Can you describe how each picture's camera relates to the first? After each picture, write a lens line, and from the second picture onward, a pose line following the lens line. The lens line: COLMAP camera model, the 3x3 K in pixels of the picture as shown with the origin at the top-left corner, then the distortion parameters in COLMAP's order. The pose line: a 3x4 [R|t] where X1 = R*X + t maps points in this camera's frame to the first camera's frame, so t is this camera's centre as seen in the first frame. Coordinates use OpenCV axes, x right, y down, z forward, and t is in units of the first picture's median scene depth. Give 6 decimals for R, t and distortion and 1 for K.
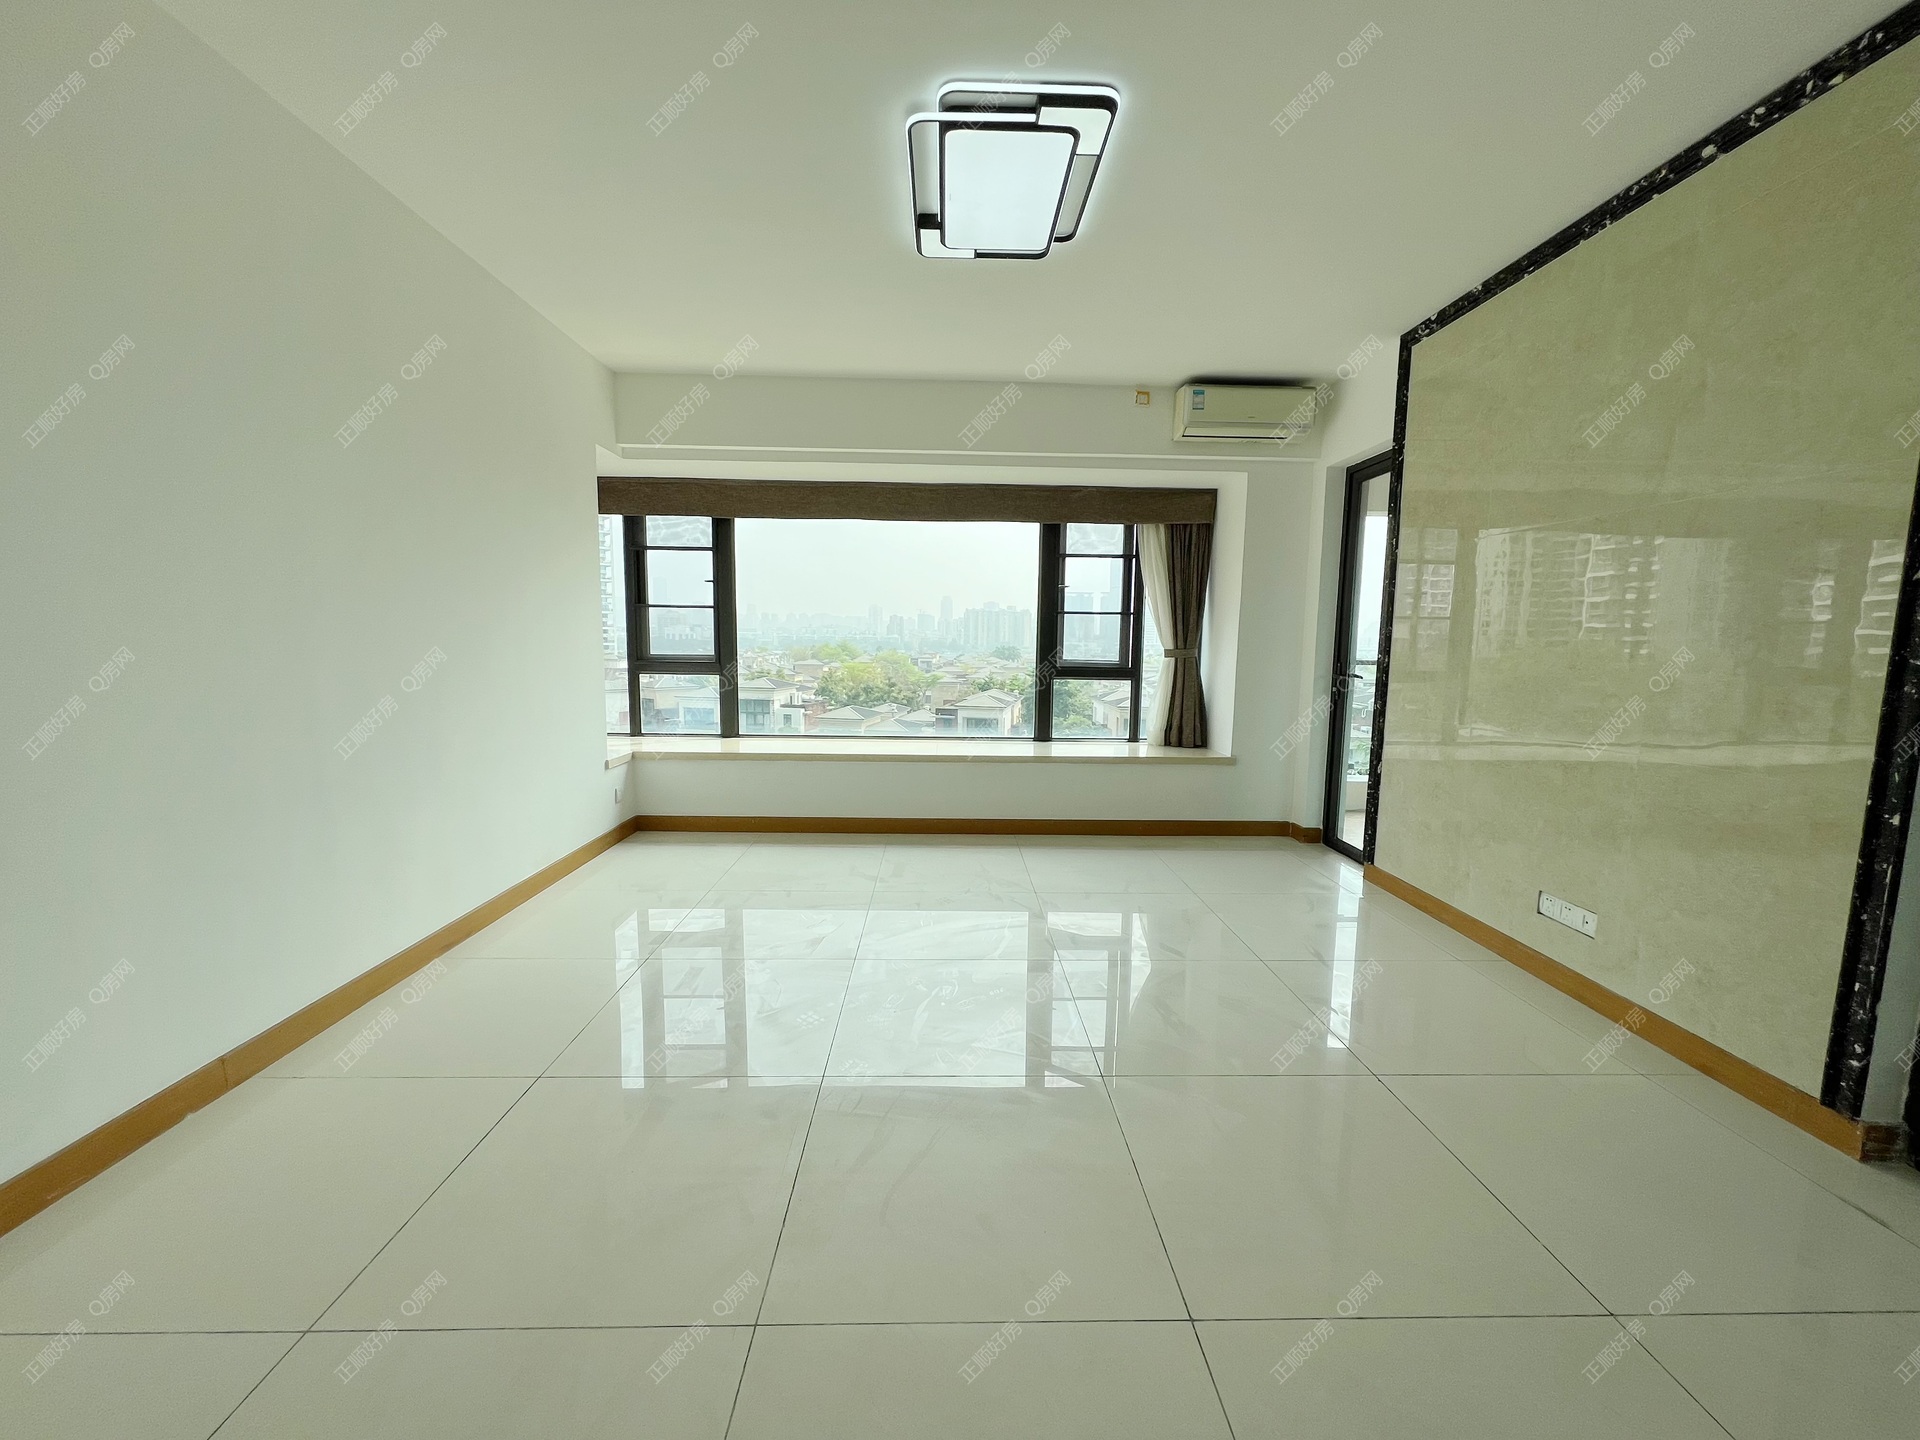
lens RADIAL K [[768.2, 0, 975.8], [0, 768.2, 729.8], [0, 0, 1]] dist [-0.000800, -0.000262]
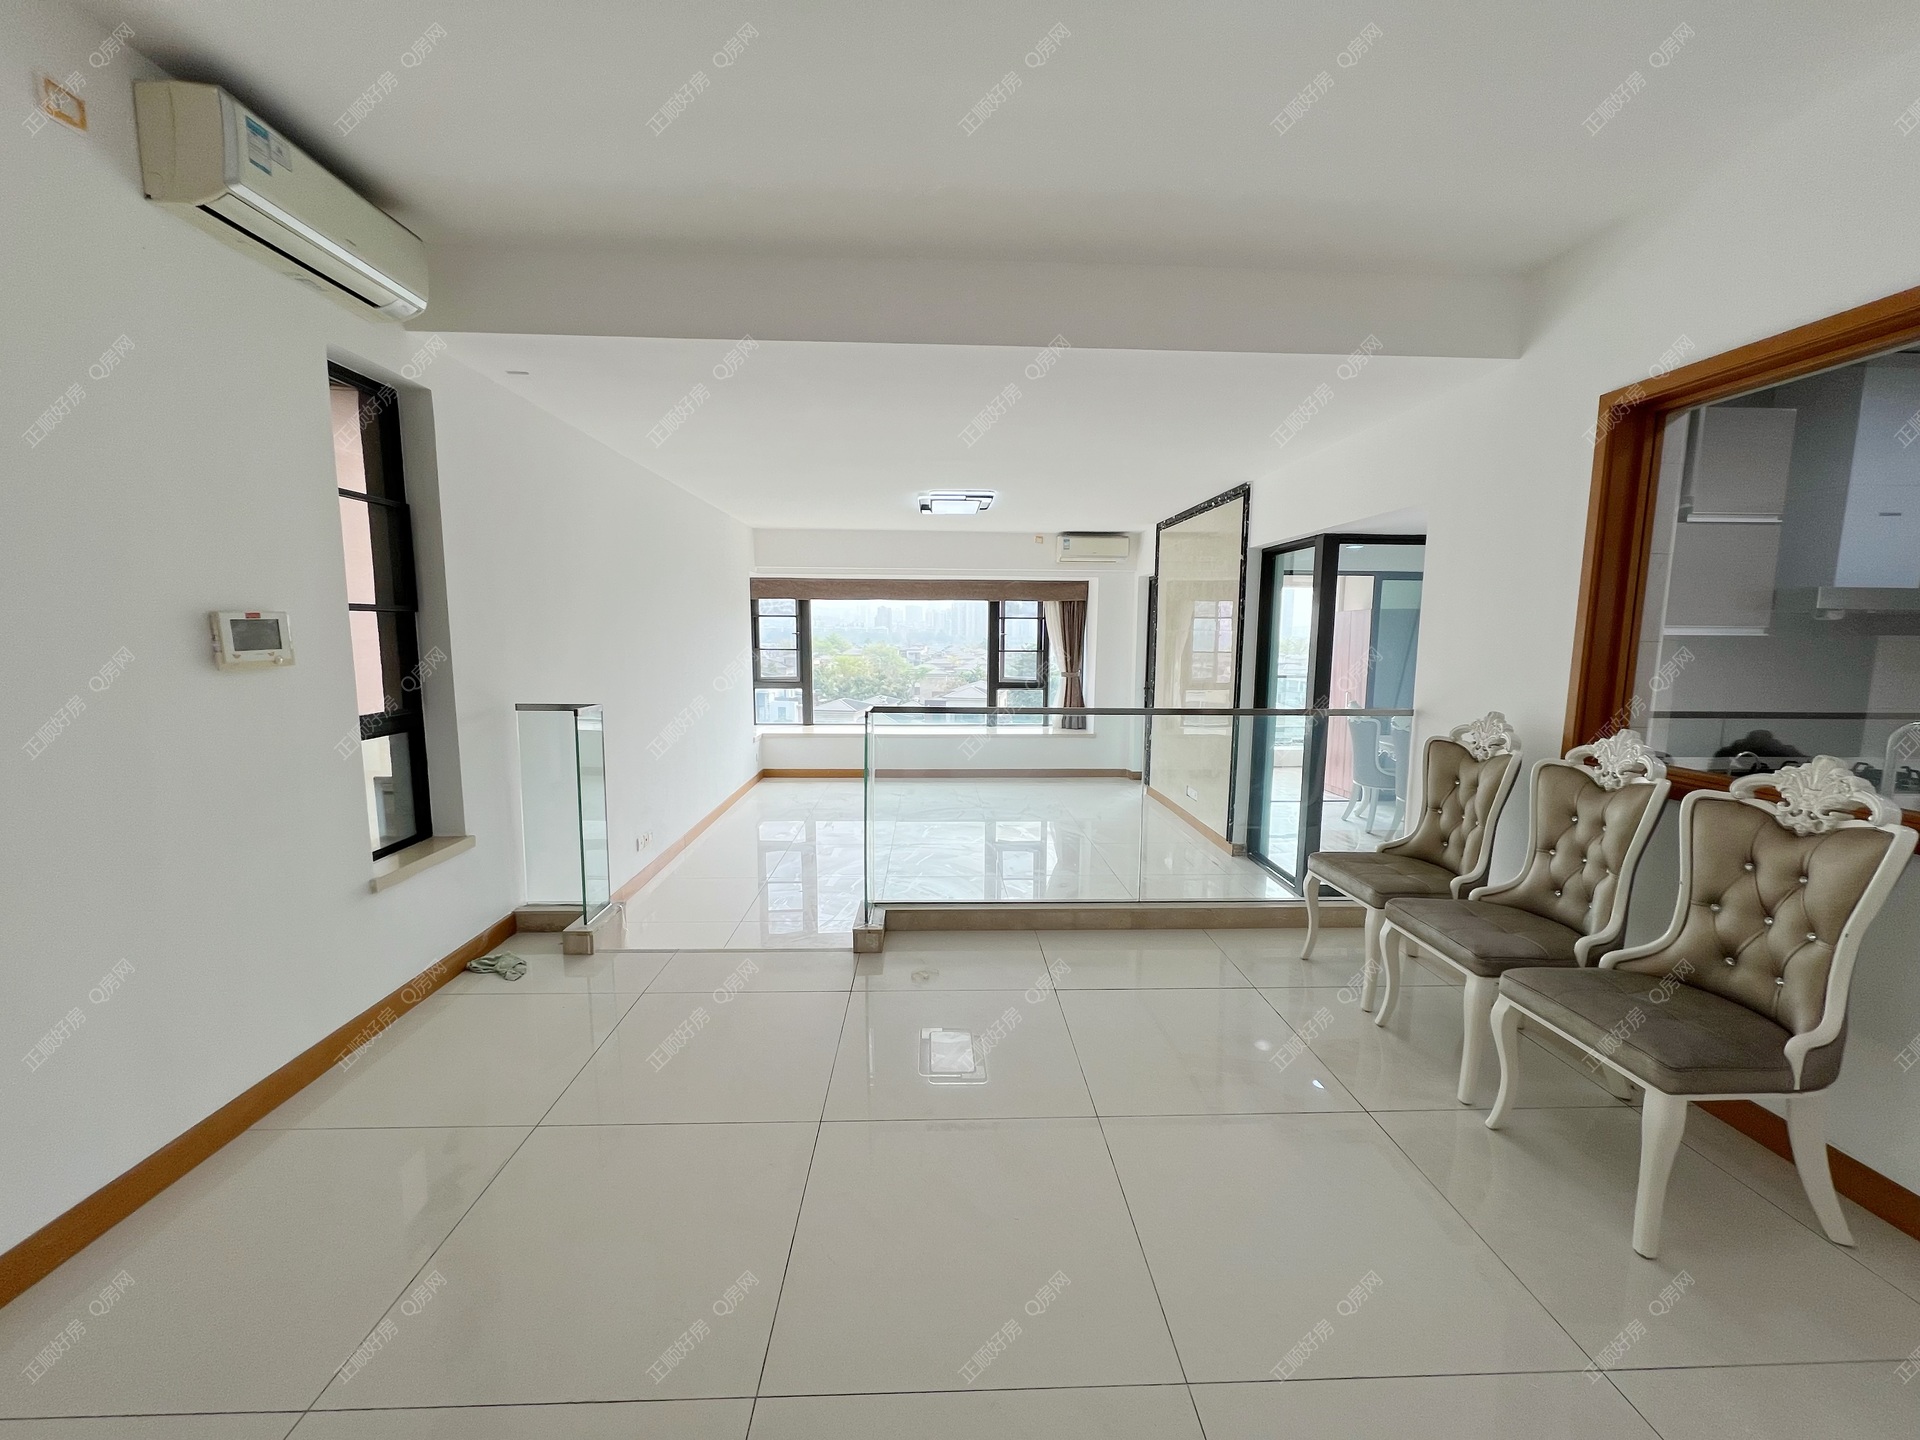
lens RADIAL K [[768.2, 0, 958.8], [0, 768.2, 724.6], [0, 0, 1]] dist [-0.000800, -0.000262]
pose [[0.999925, -0.009549, -0.007663, 0.028306], [0.009589, 0.999940, 0.005271, 0.001932], [0.007612, -0.005344, 0.999957, -0.726571]]
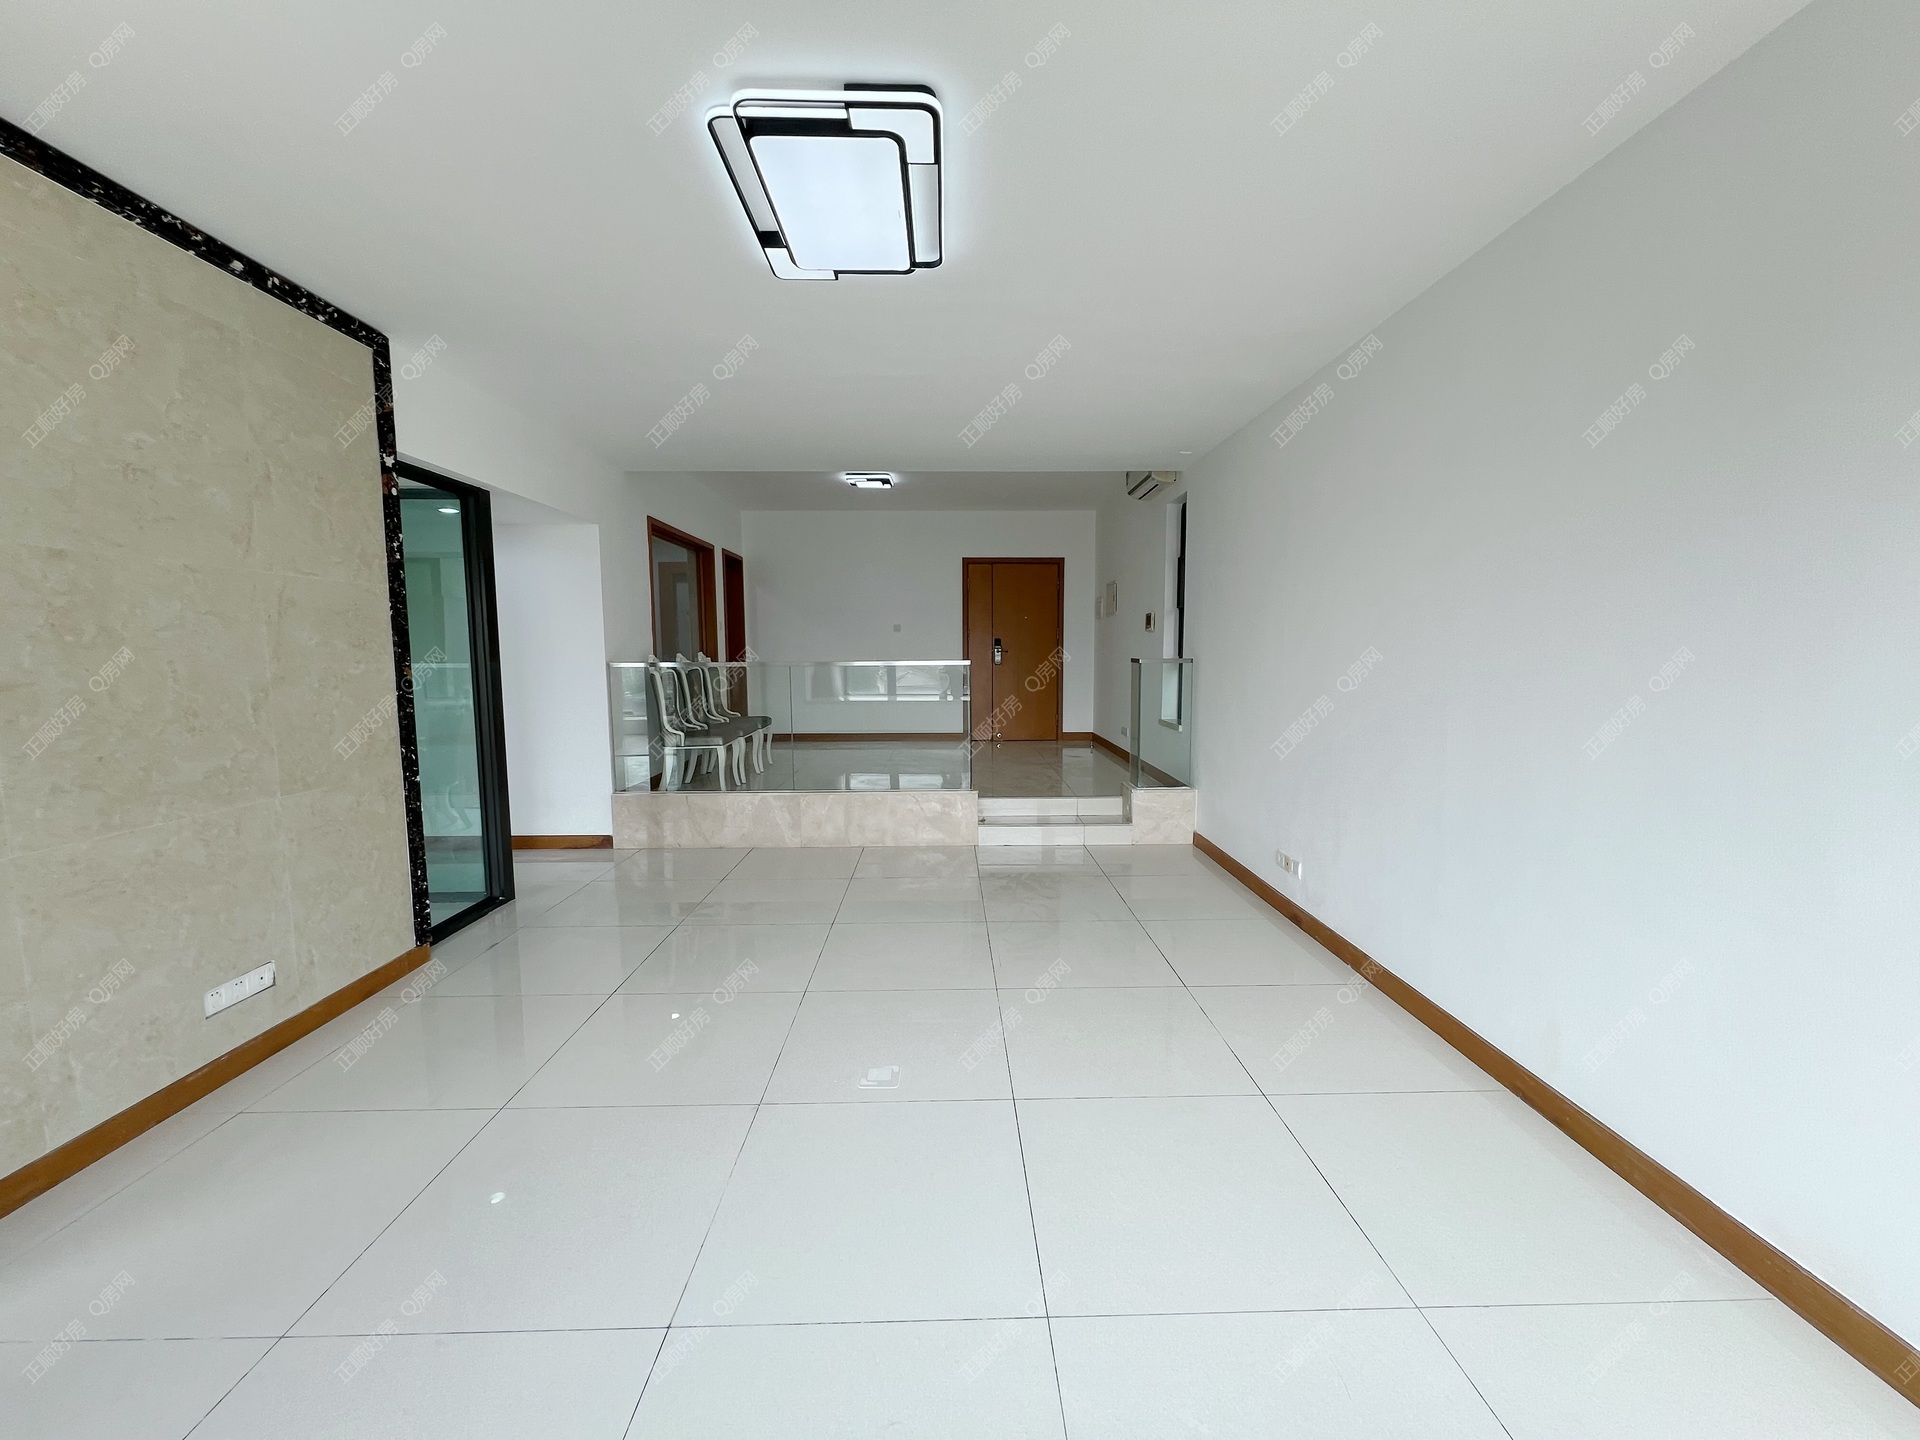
lens RADIAL K [[768.2, 0, 963.5], [0, 768.2, 725.5], [0, 0, 1]] dist [-0.000800, -0.000262]
pose [[-0.999629, -0.014494, 0.023060, -0.064637], [-0.009218, 0.976718, 0.214331, -0.143720], [-0.025629, 0.214039, -0.976489, 0.931899]]
